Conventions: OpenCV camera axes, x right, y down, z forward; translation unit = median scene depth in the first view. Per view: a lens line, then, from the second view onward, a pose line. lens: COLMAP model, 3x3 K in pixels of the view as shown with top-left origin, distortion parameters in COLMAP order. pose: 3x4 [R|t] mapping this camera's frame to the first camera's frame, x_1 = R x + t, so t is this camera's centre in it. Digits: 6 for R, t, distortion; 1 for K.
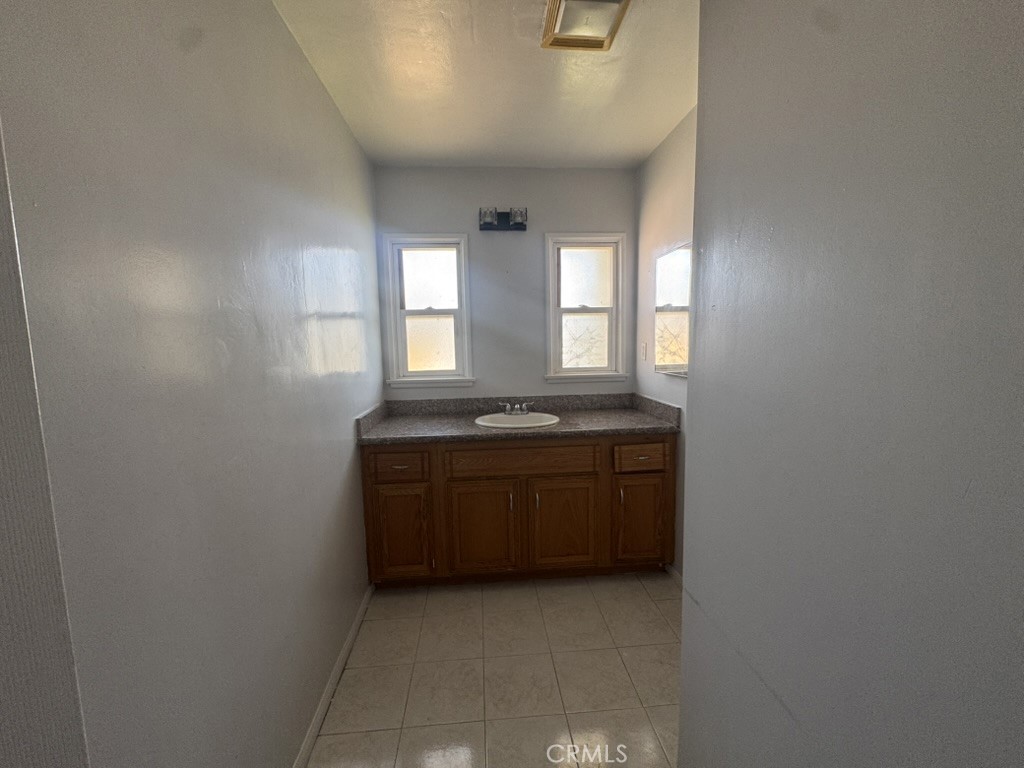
lens RADIAL K [[410.3, 0, 509.3], [0, 410.3, 385.0], [0, 0, 1]] dist [0.001293, -0.000078]
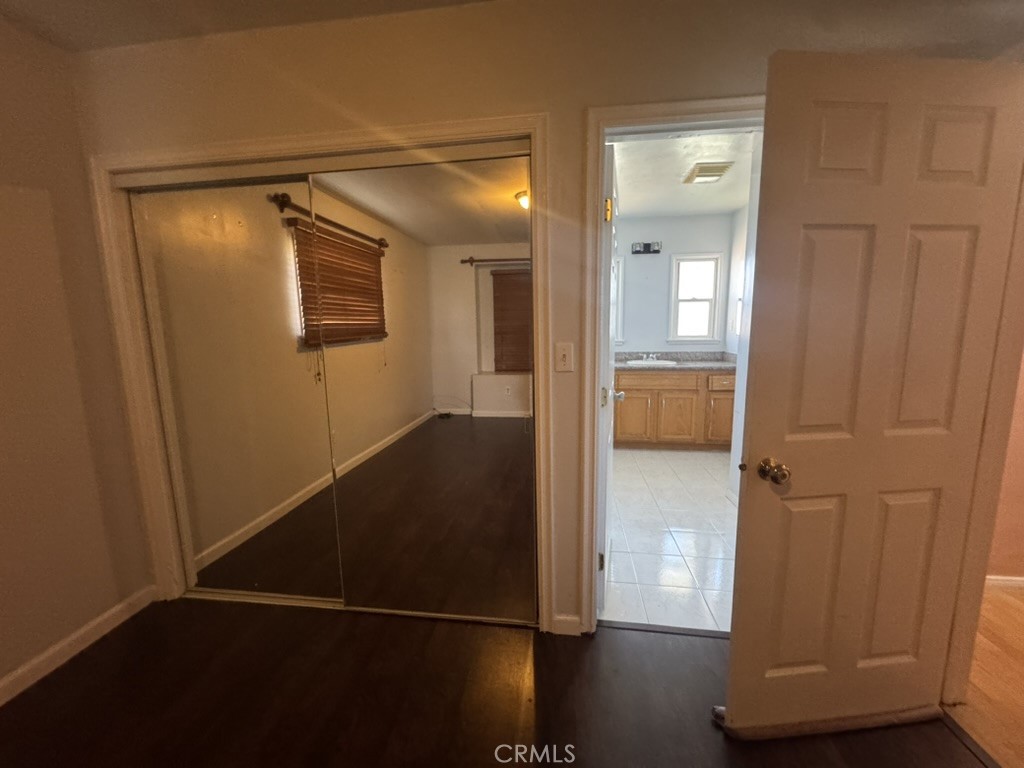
lens RADIAL K [[410.3, 0, 510.2], [0, 410.3, 382.5], [0, 0, 1]] dist [0.001293, -0.000078]
pose [[0.977075, 0.037136, -0.209632, -0.189659], [-0.028259, 0.998579, 0.045182, 0.099461], [0.211012, -0.038222, 0.976736, -0.819397]]
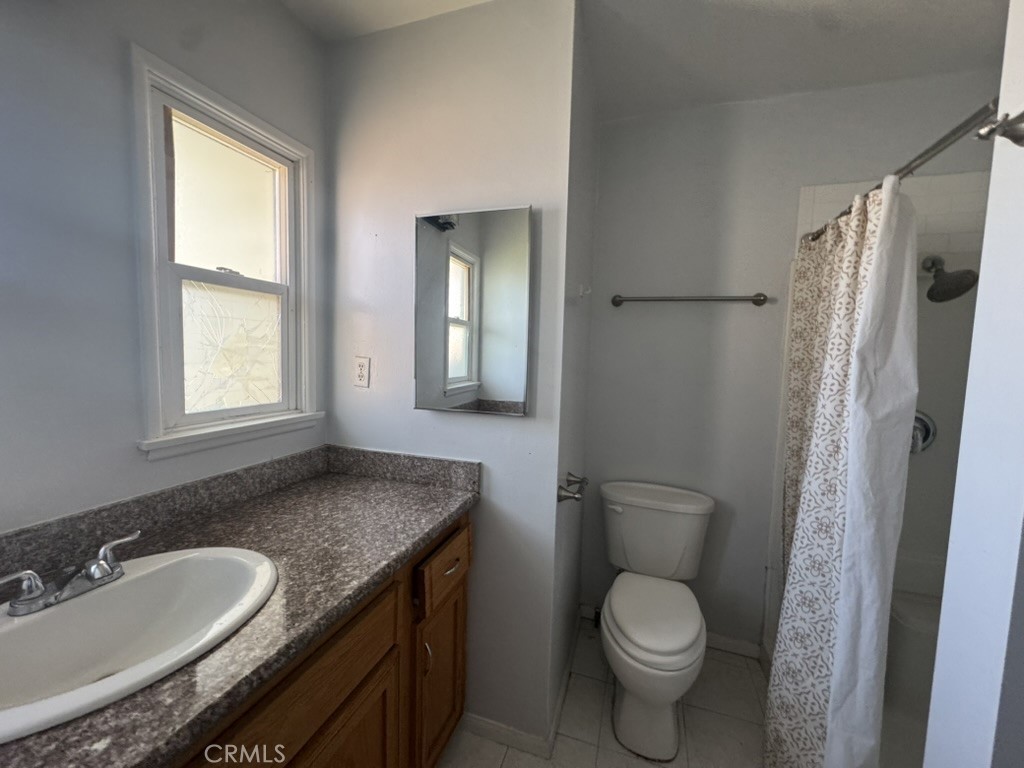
lens RADIAL K [[410.3, 0, 509.6], [0, 410.3, 381.2], [0, 0, 1]] dist [0.001293, -0.000078]
pose [[0.382799, -0.035491, 0.923150, -0.126218], [0.063591, 0.997904, 0.011996, -0.062941], [-0.921640, 0.054112, 0.384254, 0.591384]]
